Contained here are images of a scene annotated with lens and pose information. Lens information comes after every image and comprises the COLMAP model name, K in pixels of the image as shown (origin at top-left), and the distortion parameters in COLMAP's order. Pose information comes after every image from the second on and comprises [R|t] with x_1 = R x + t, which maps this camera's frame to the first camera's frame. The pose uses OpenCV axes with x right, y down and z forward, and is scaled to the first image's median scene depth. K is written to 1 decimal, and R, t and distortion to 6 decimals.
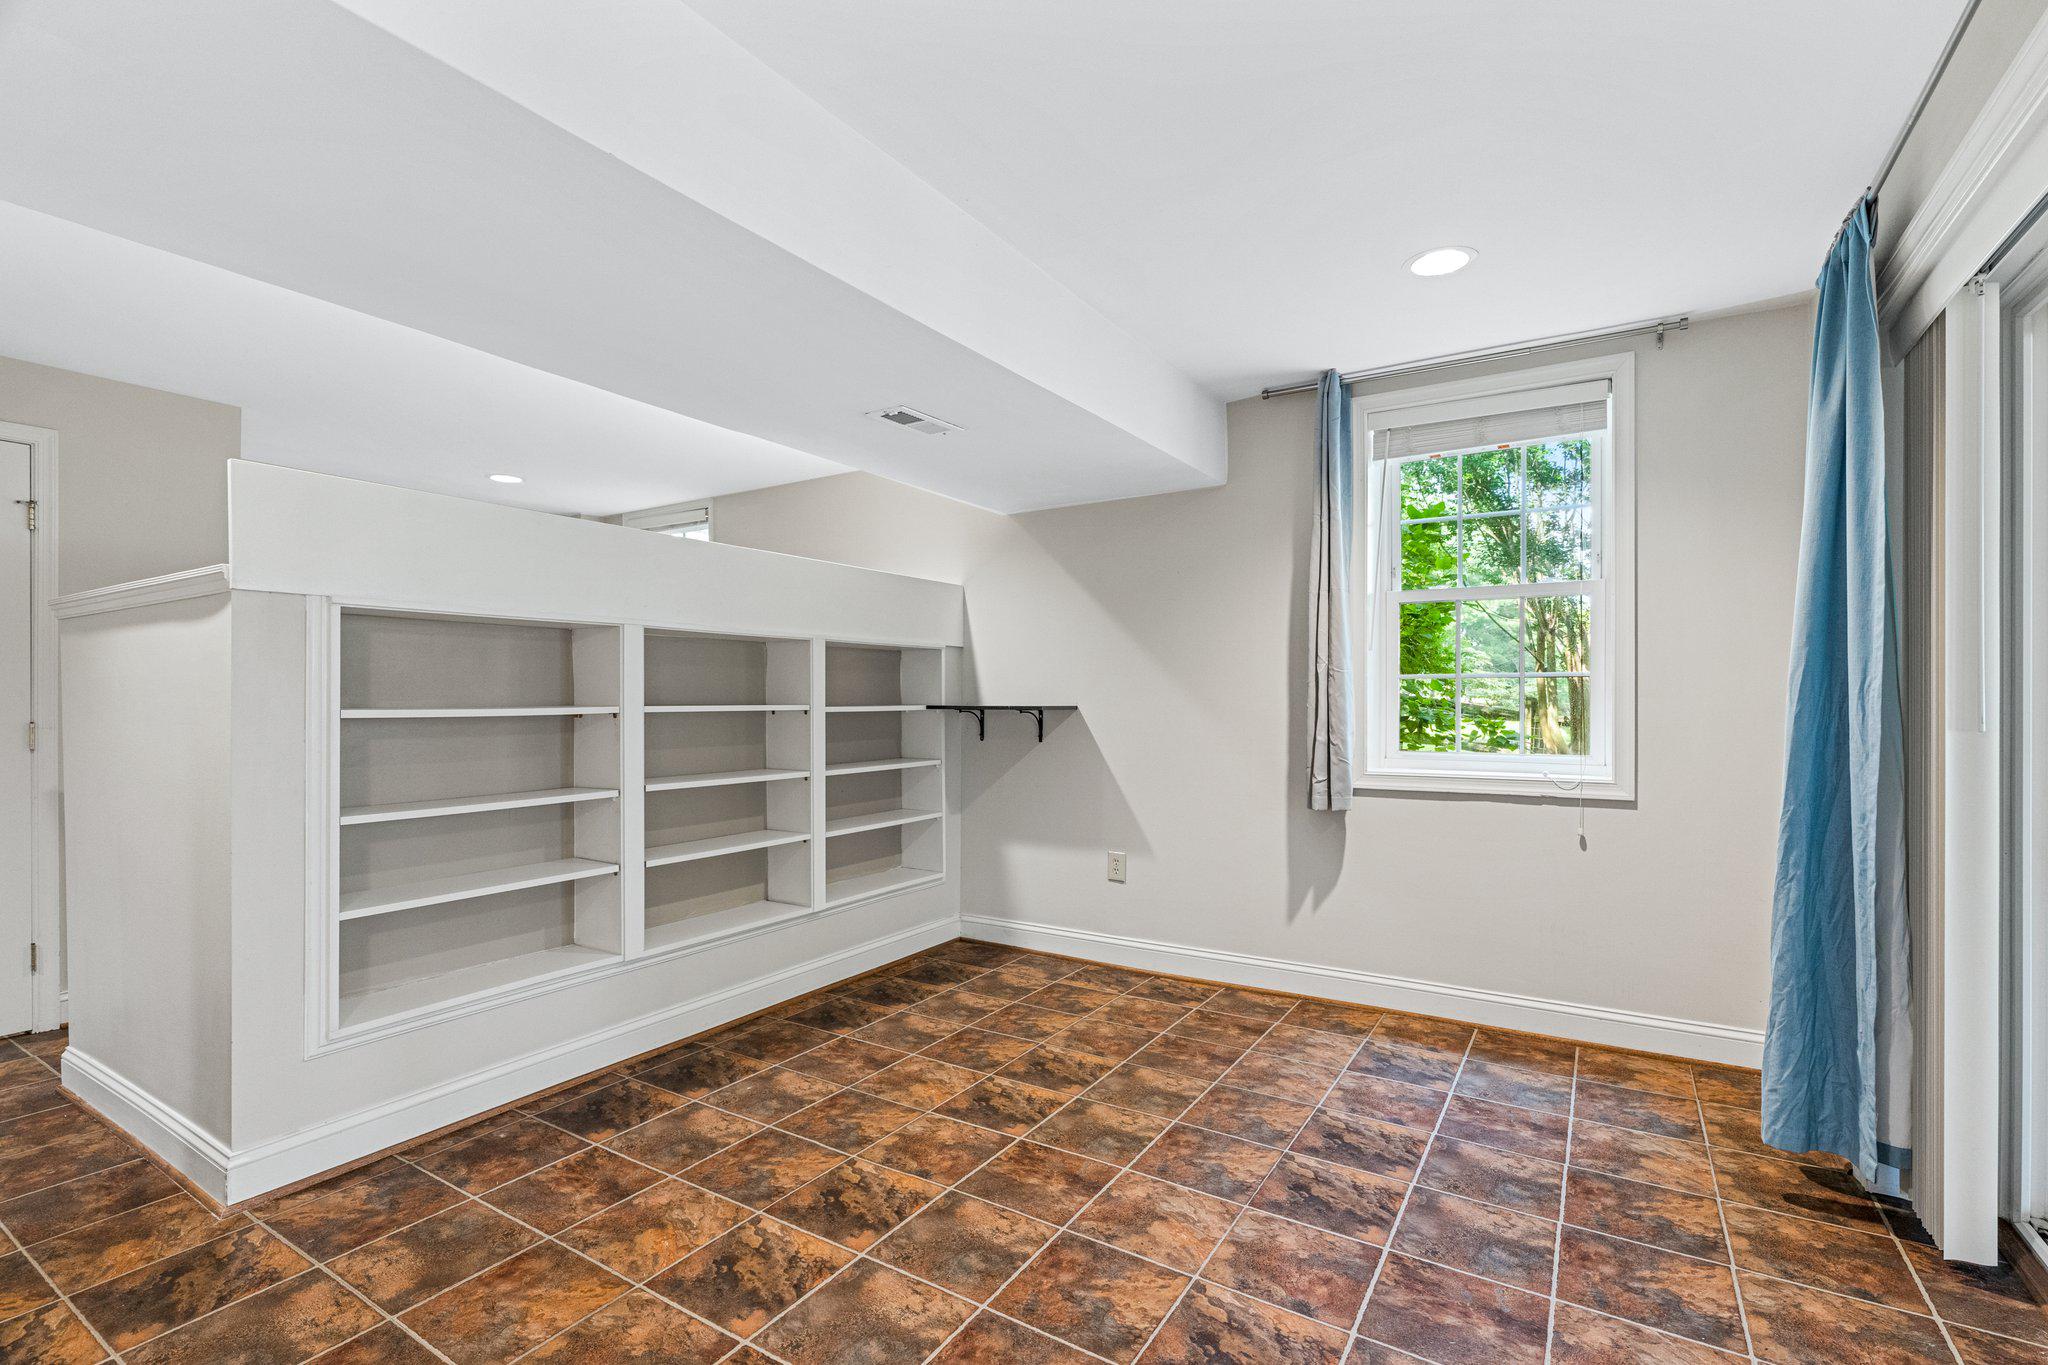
lens RADIAL K [[934.1, 0, 1033.2], [0, 934.1, 701.2], [0, 0, 1]] dist [-0.007349, 0.002915]
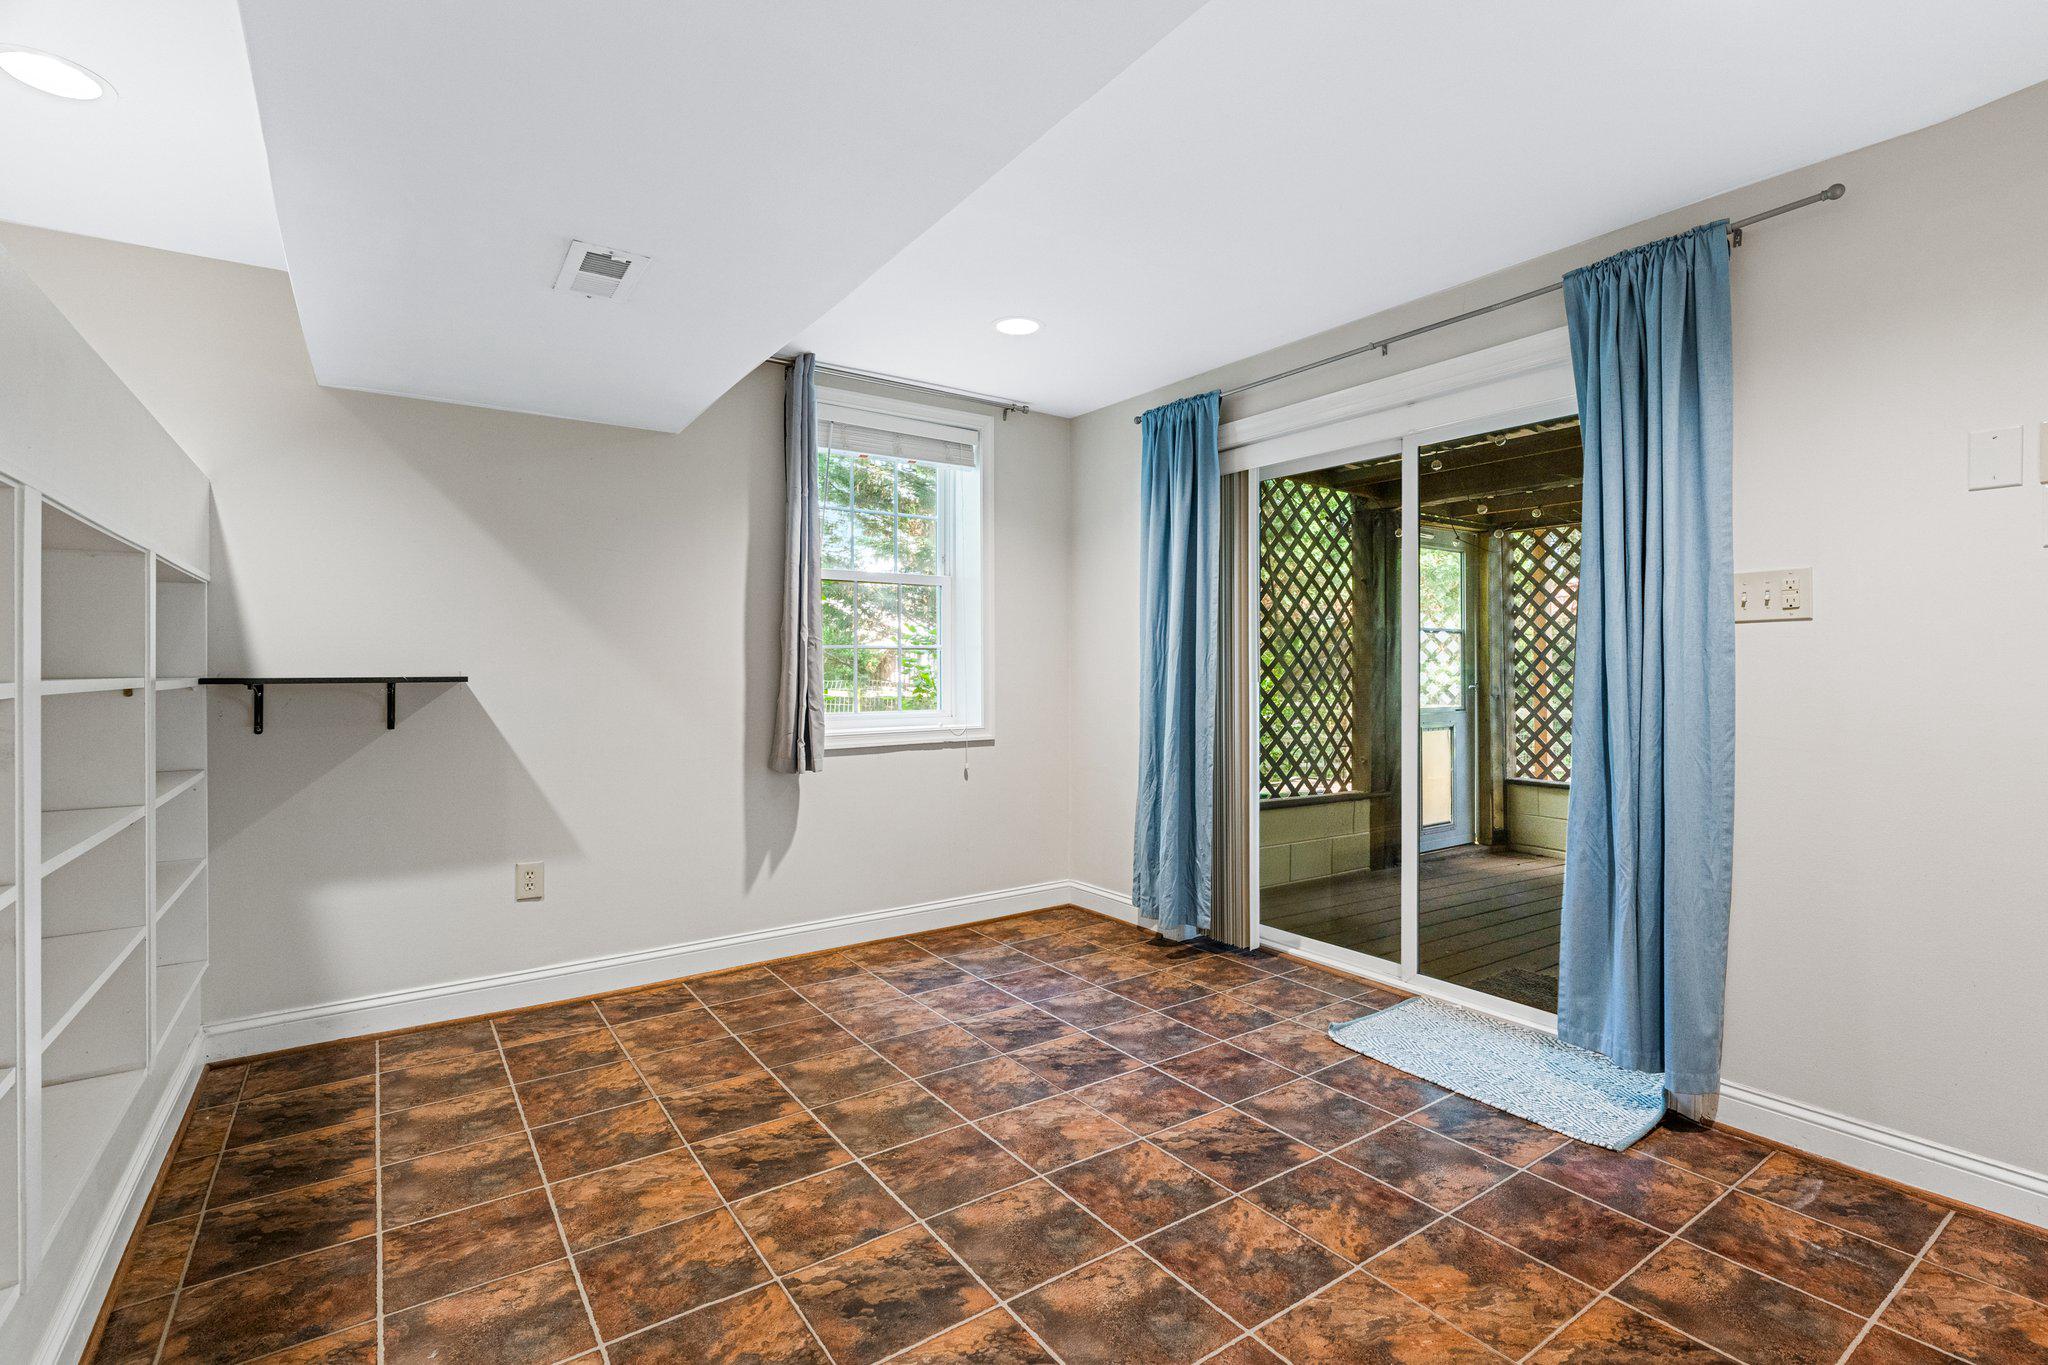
lens RADIAL K [[934.1, 0, 1035.9], [0, 934.1, 660.9], [0, 0, 1]] dist [-0.007349, 0.002915]
pose [[0.386889, 0.005595, 0.922109, -0.632074], [0.006274, 0.999942, -0.008700, 0.002897], [-0.922105, 0.009151, 0.386831, 0.409724]]
